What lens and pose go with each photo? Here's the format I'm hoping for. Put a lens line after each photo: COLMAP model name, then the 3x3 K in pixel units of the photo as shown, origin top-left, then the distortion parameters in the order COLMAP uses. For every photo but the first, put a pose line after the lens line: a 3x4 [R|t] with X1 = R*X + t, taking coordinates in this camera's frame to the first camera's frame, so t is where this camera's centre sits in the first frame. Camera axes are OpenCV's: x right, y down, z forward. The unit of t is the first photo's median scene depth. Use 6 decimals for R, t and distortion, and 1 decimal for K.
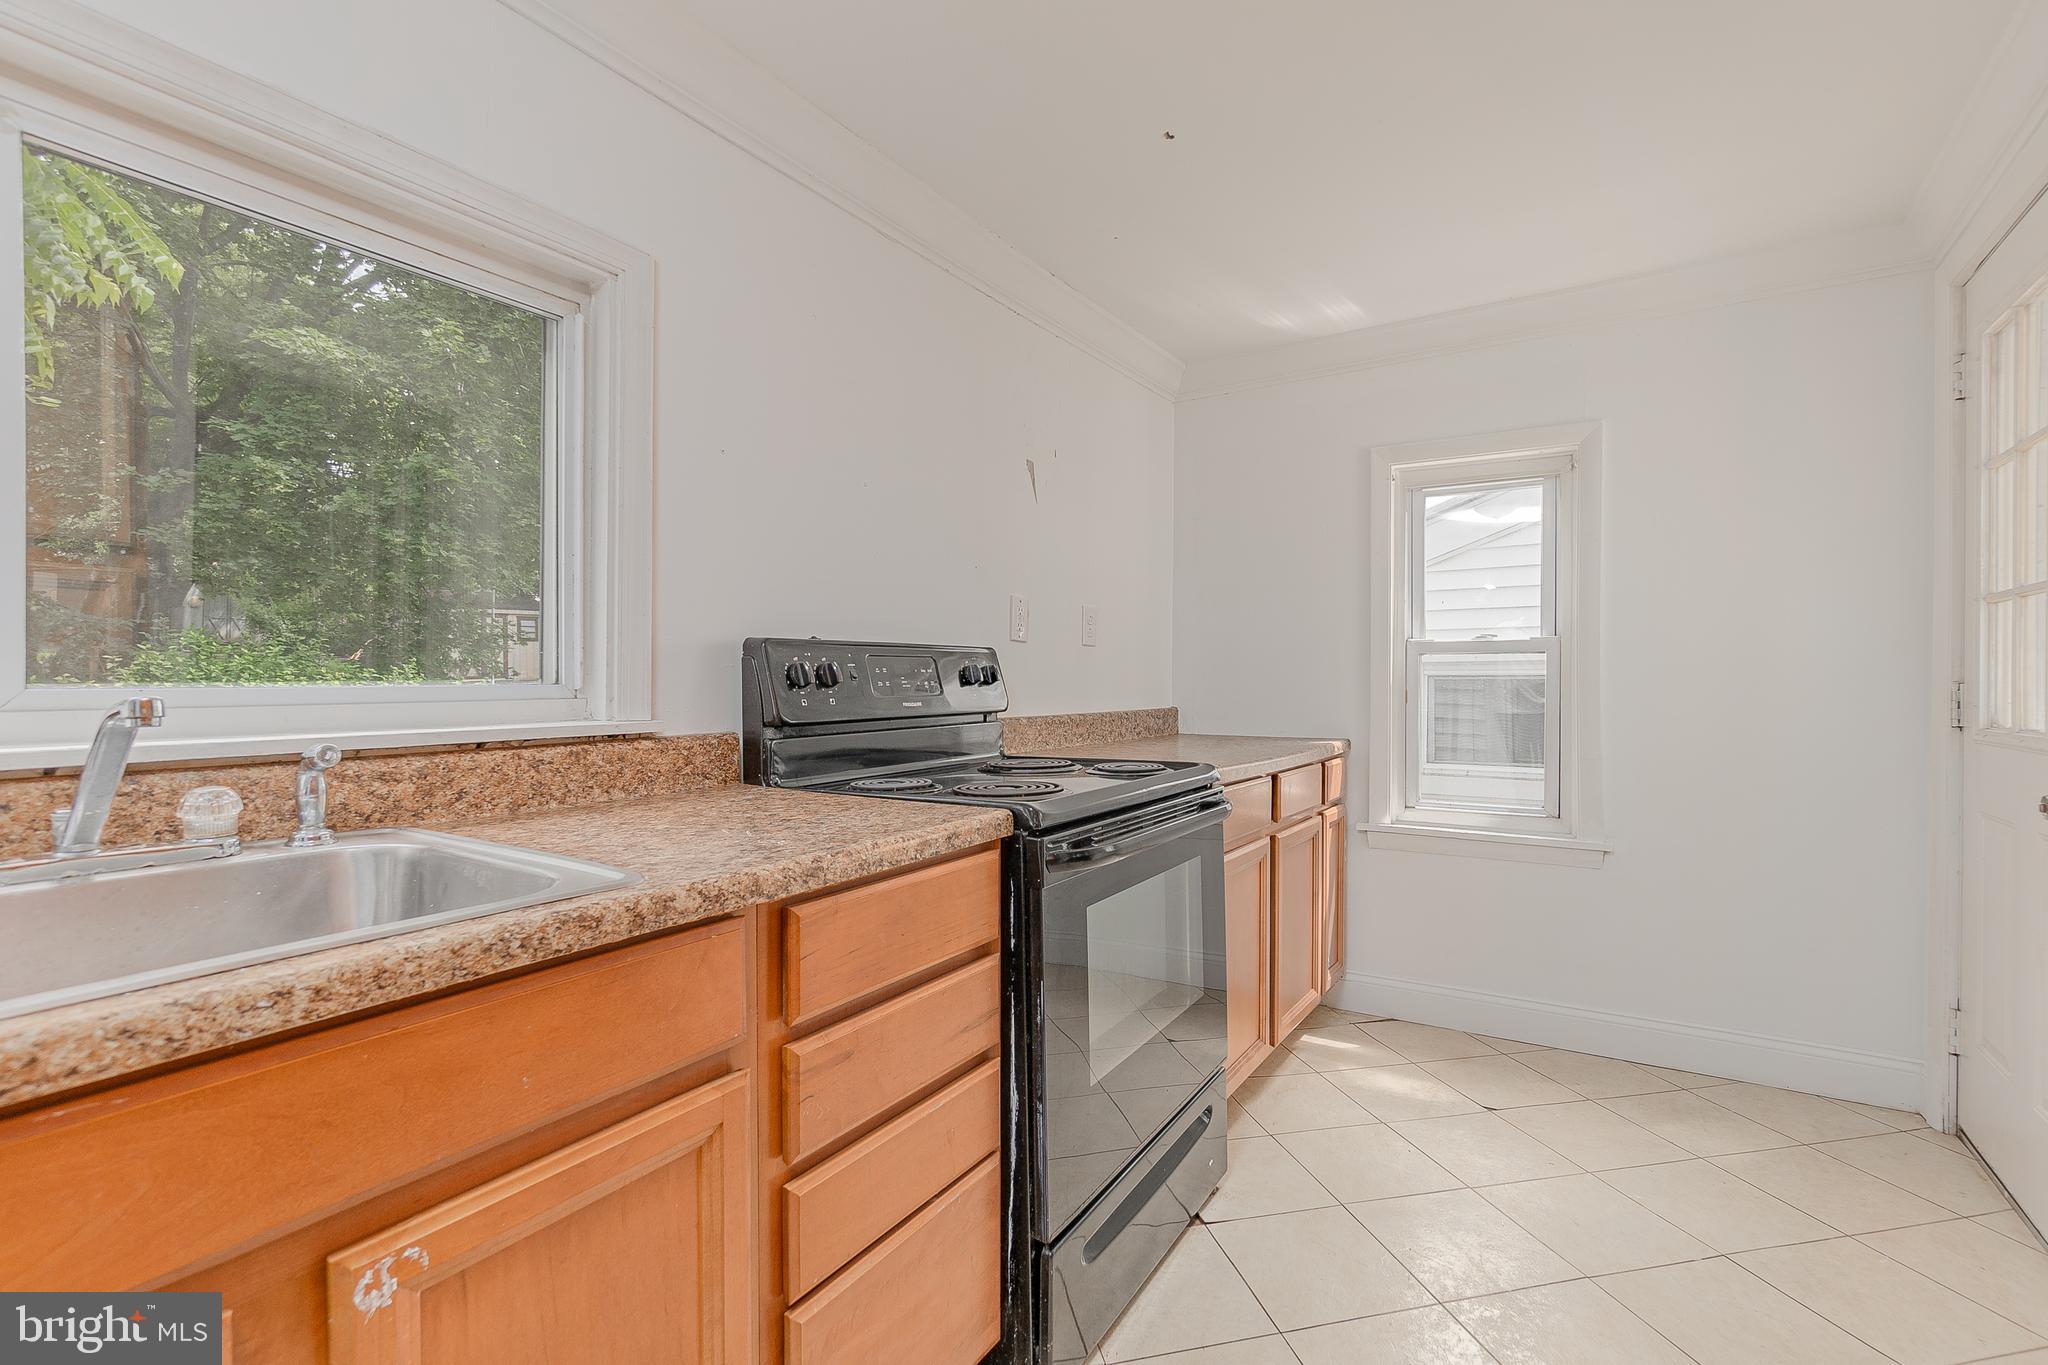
lens RADIAL K [[903.3, 0, 1023.5], [0, 903.3, 691.0], [0, 0, 1]] dist [0.000201, -0.000307]
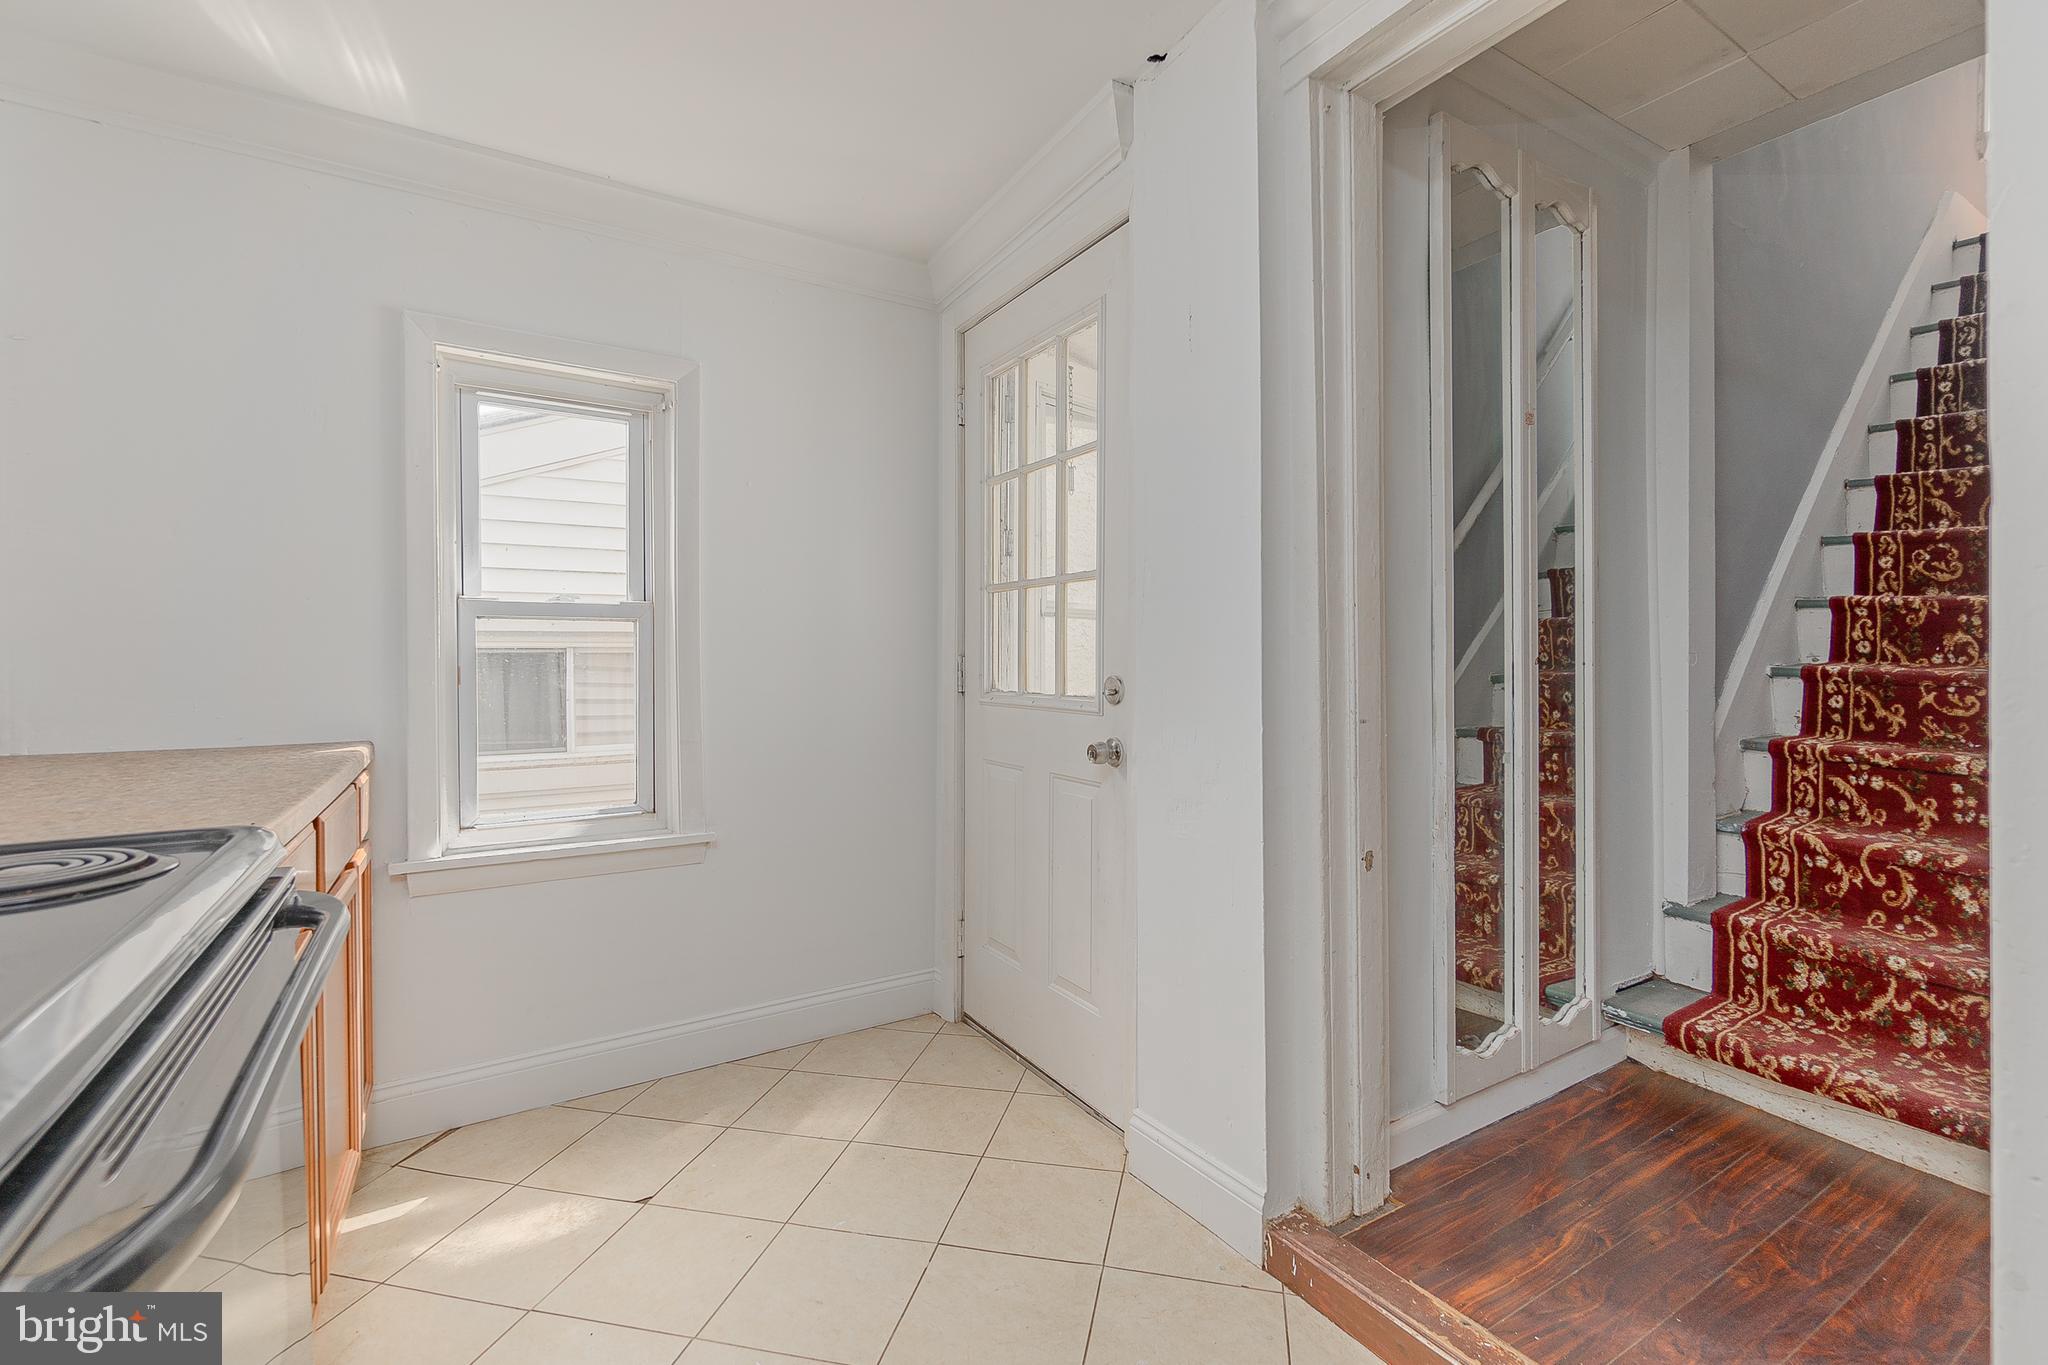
lens RADIAL K [[909.7, 0, 1028.1], [0, 909.7, 675.8], [0, 0, 1]] dist [-0.000484, -0.000656]
pose [[0.427934, -0.019189, 0.903606, -0.046602], [0.008415, 0.999816, 0.017247, -0.002746], [-0.903771, 0.000223, 0.428017, 0.372832]]
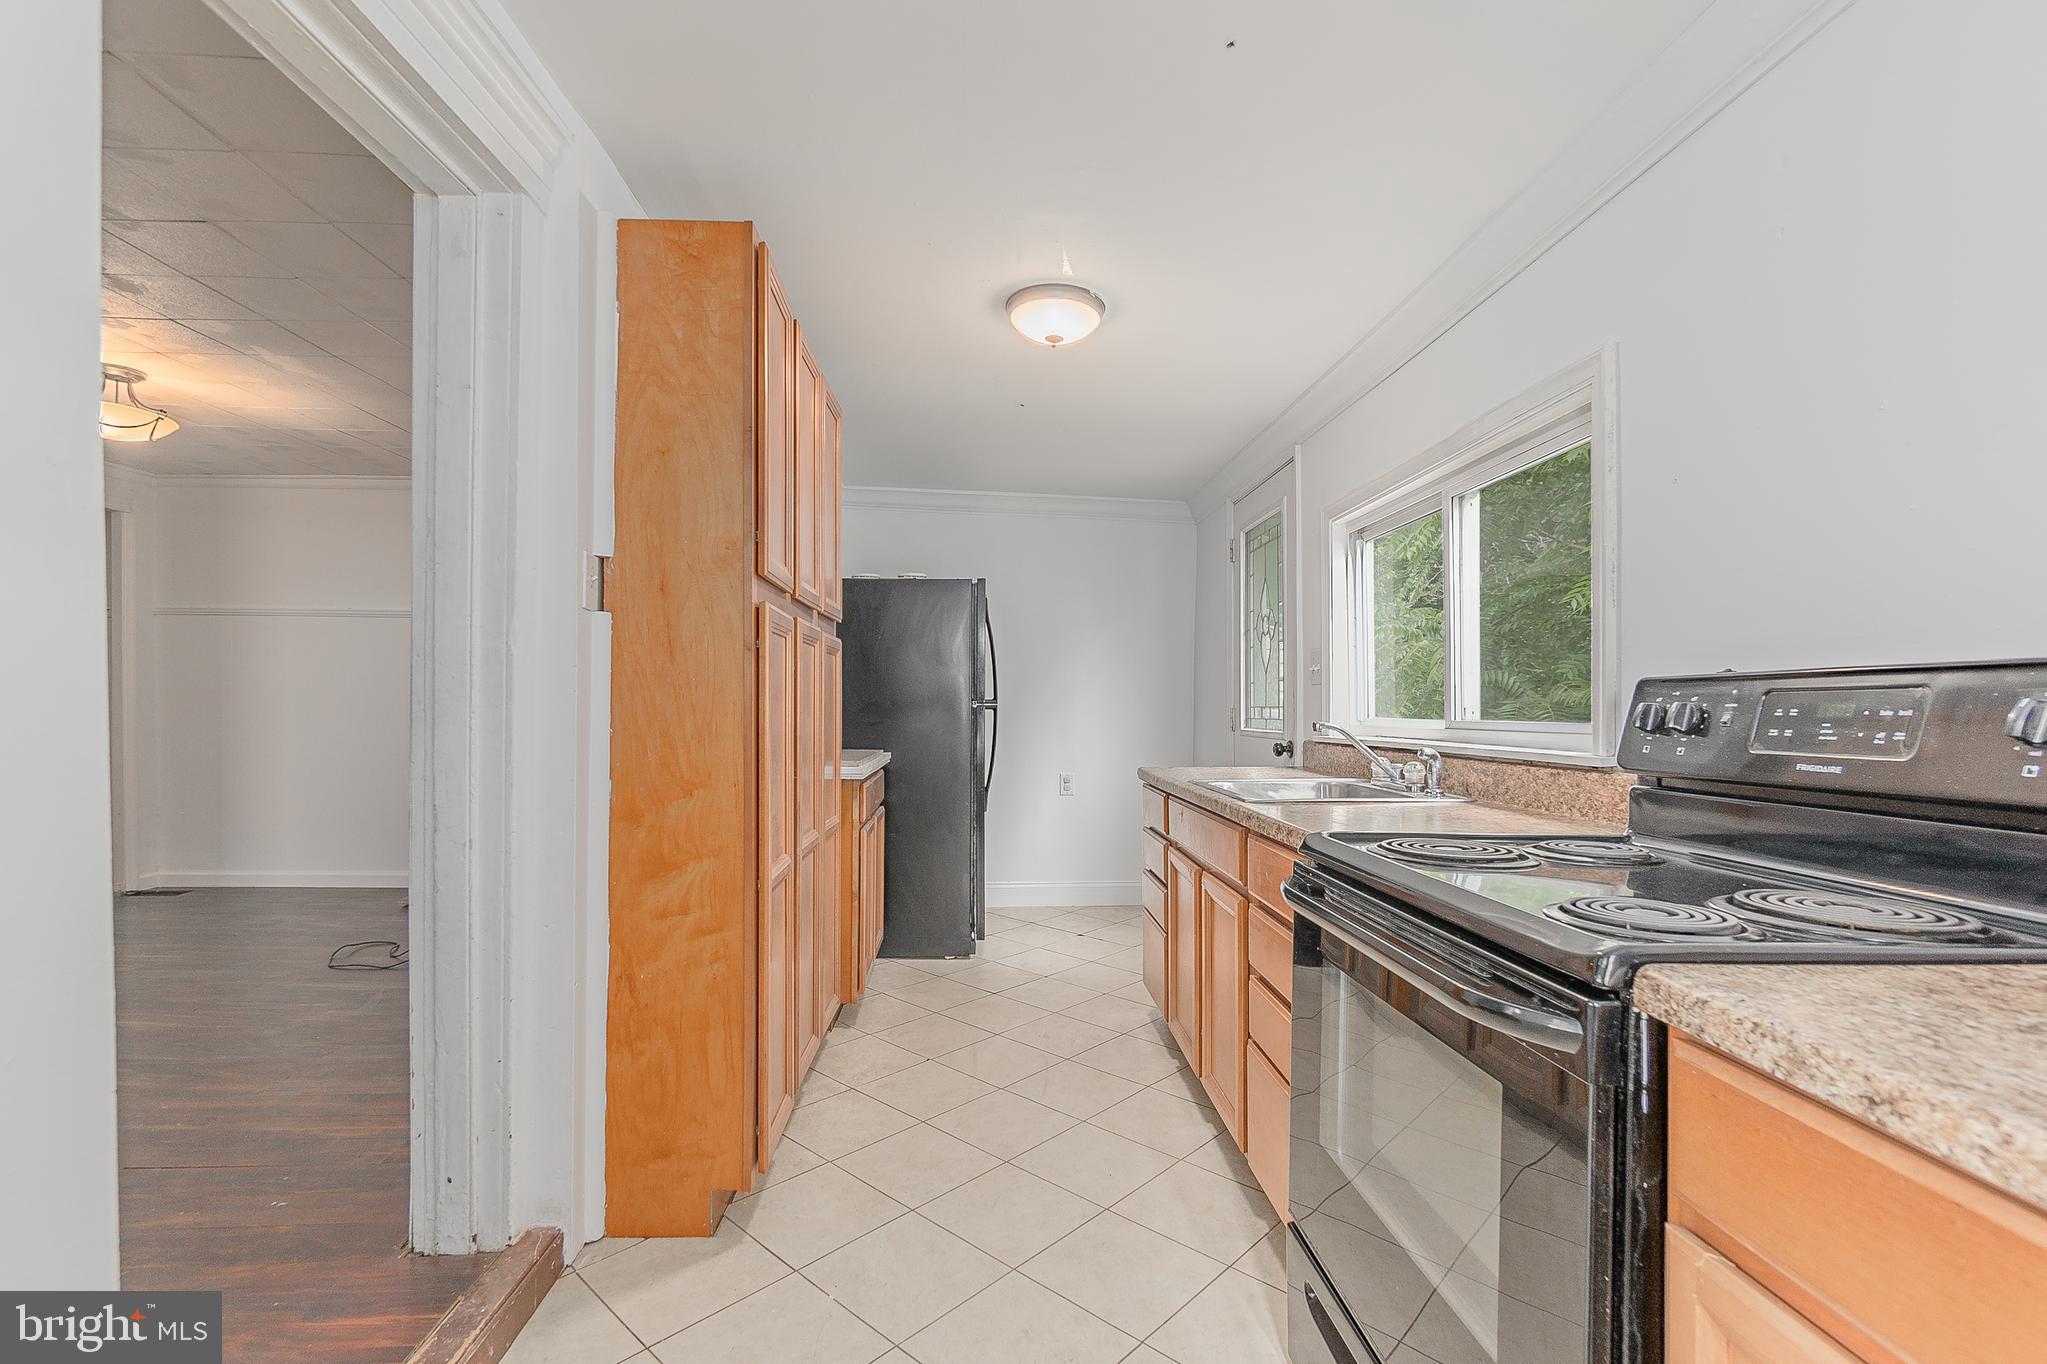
lens RADIAL K [[926.3, 0, 1013.6], [0, 926.3, 687.2], [0, 0, 1]] dist [0.002798, -0.001573]
pose [[-0.820180, -0.013382, -0.571949, 0.582285], [-0.009866, 0.999909, -0.009248, -0.024779], [0.572021, -0.001942, -0.820237, 1.029956]]
